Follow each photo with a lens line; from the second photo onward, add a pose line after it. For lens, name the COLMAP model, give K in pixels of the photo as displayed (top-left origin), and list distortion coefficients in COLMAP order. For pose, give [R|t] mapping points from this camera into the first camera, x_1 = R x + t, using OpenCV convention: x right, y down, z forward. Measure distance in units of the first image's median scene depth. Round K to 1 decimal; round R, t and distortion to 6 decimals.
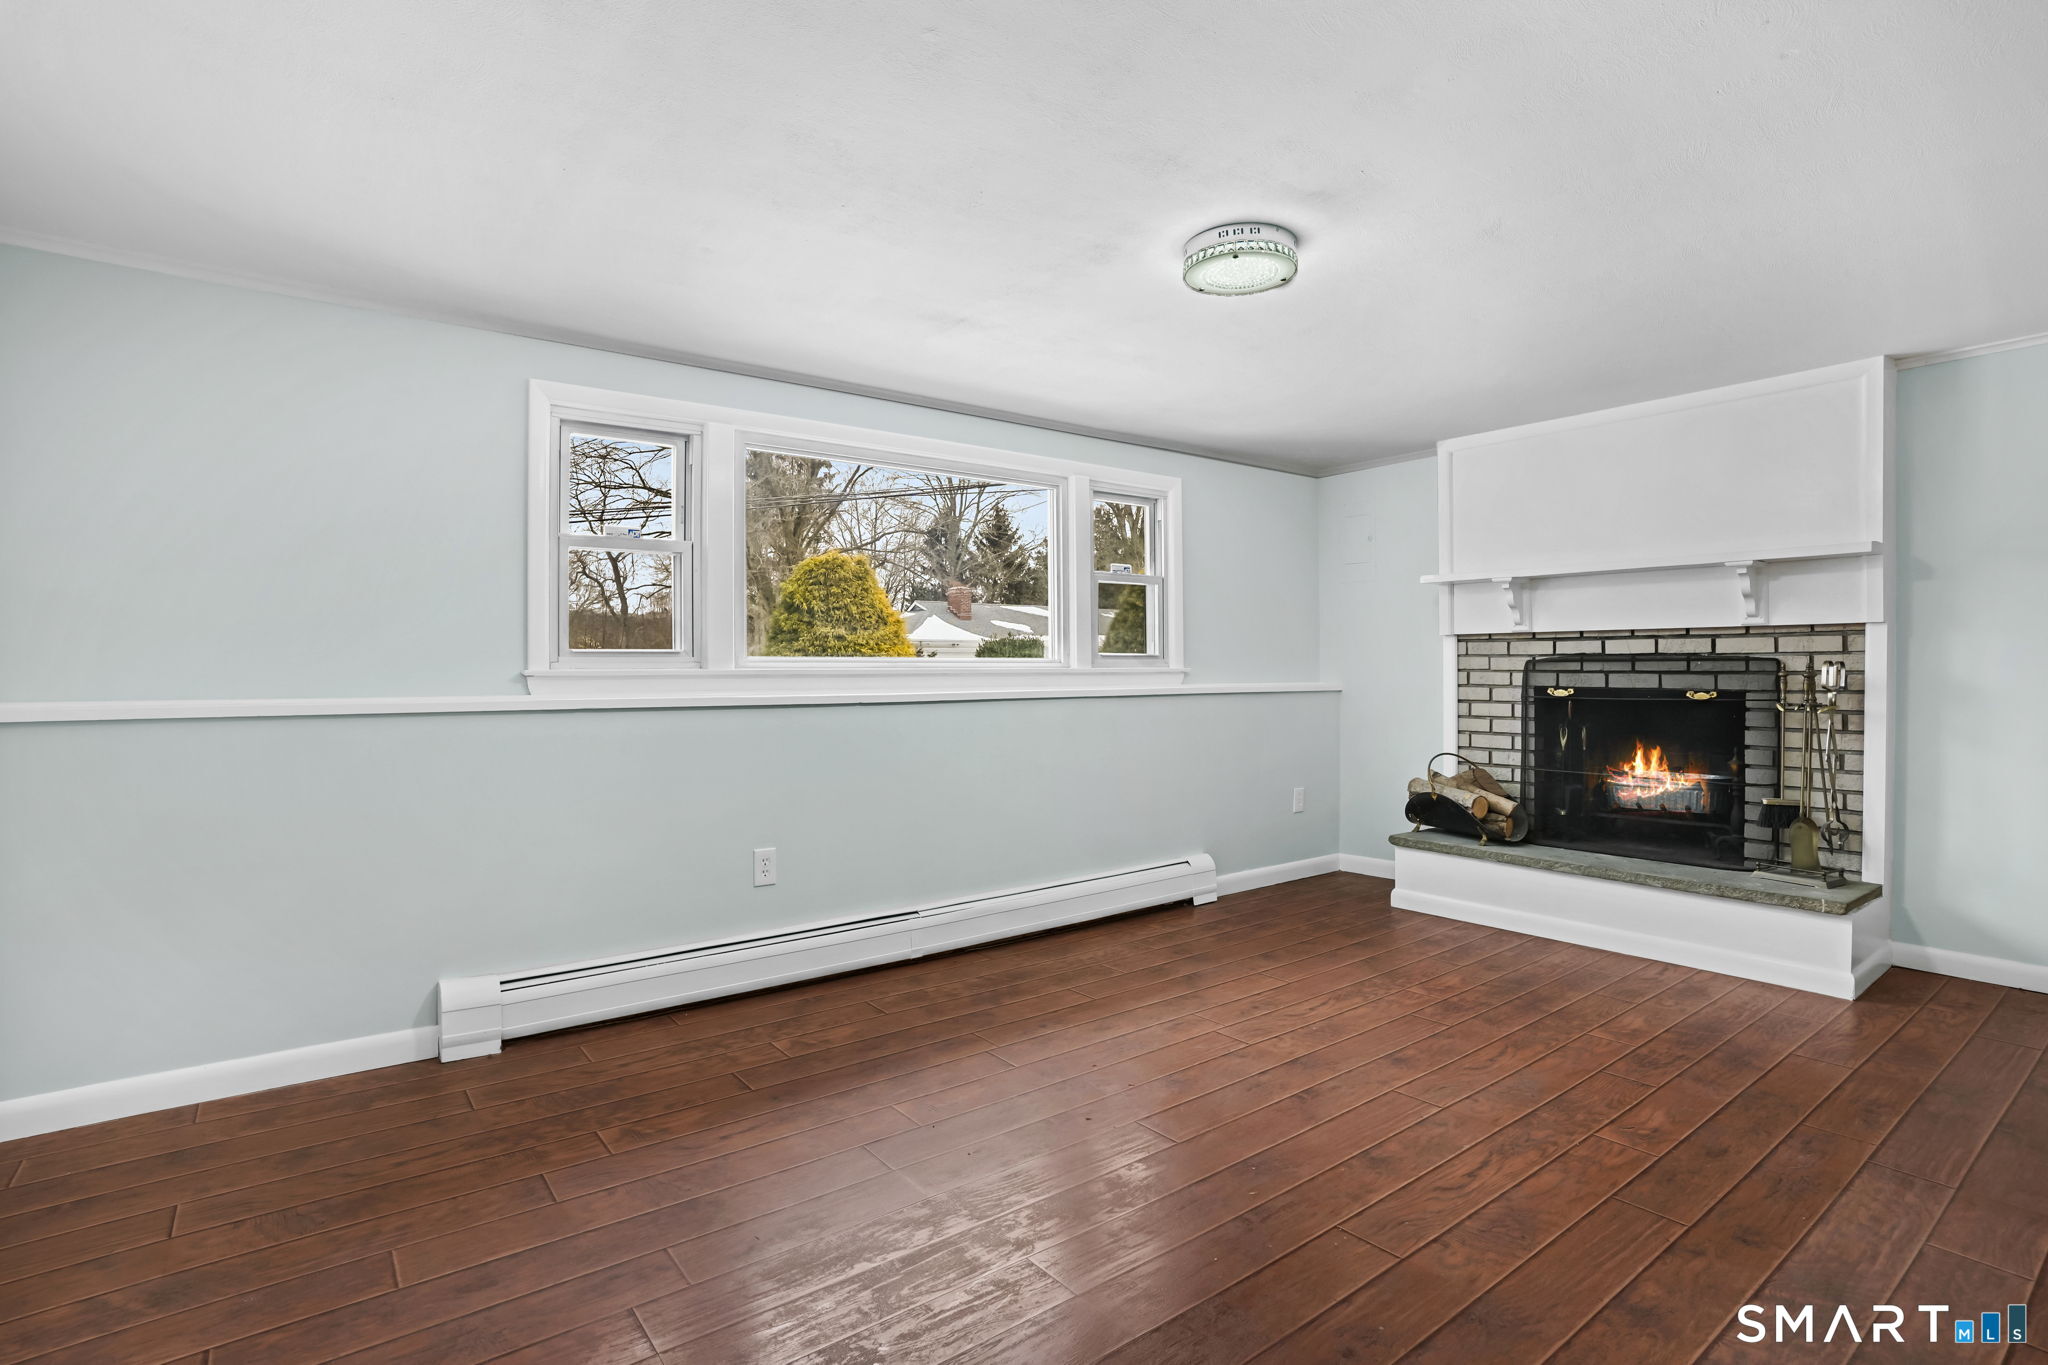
lens RADIAL K [[988.0, 0, 1024.0], [0, 988.0, 682.5], [0, 0, 1]] dist [-0.043915, 0.001310]
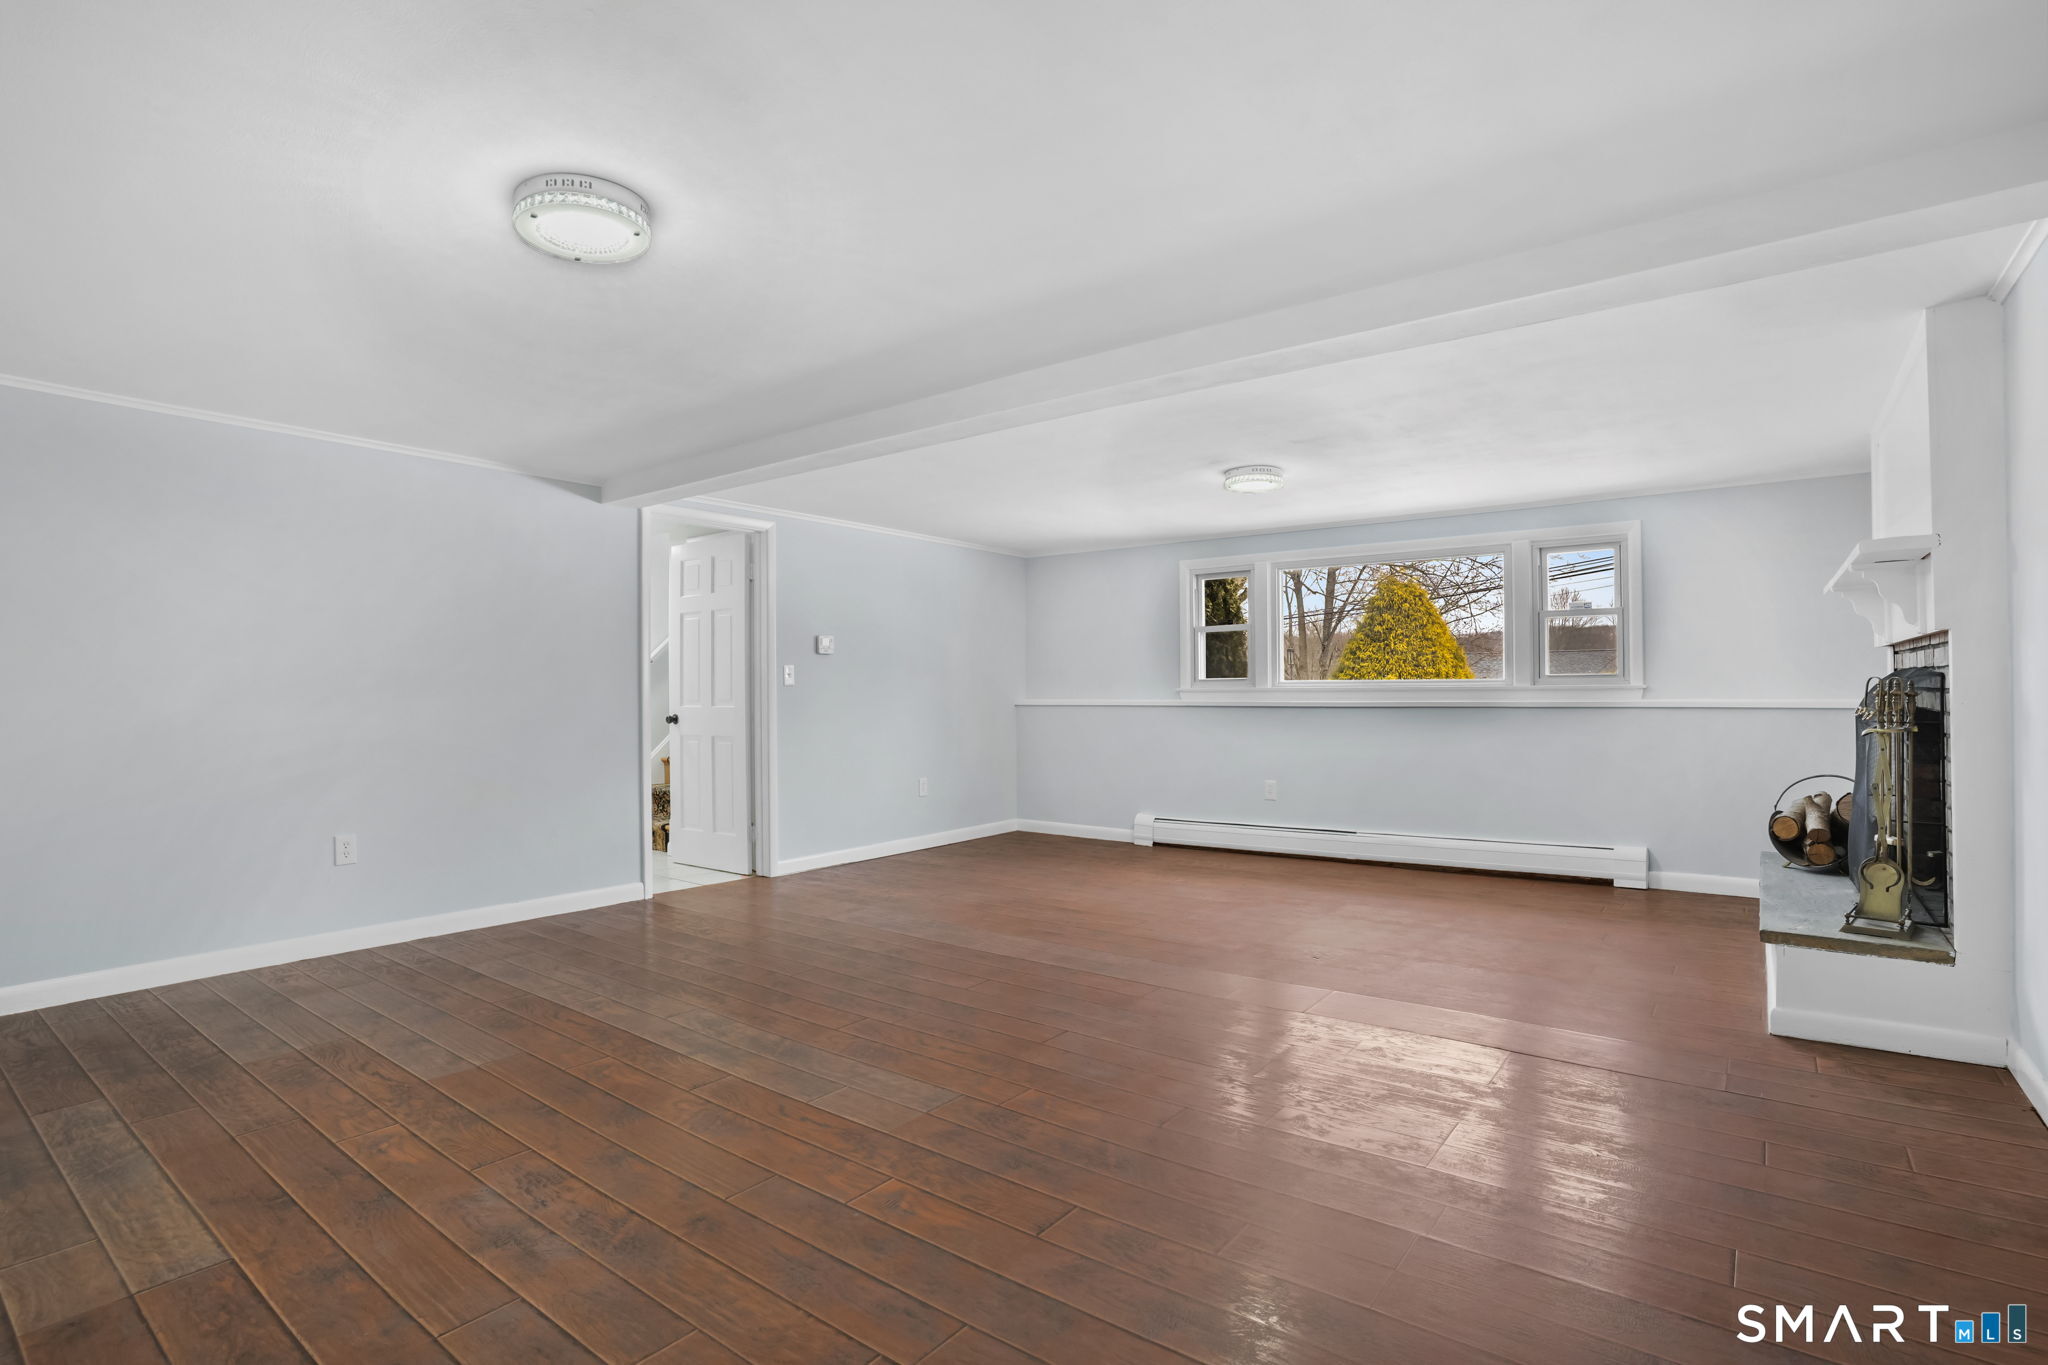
lens RADIAL K [[1000.4, 0, 1009.1], [0, 1000.4, 686.8], [0, 0, 1]] dist [-0.043820, 0.000010]
pose [[0.287359, -0.008268, -0.957787, 1.098843], [-0.016517, 0.999771, -0.013586, 0.015347], [0.957680, 0.019724, 0.287157, -0.035718]]
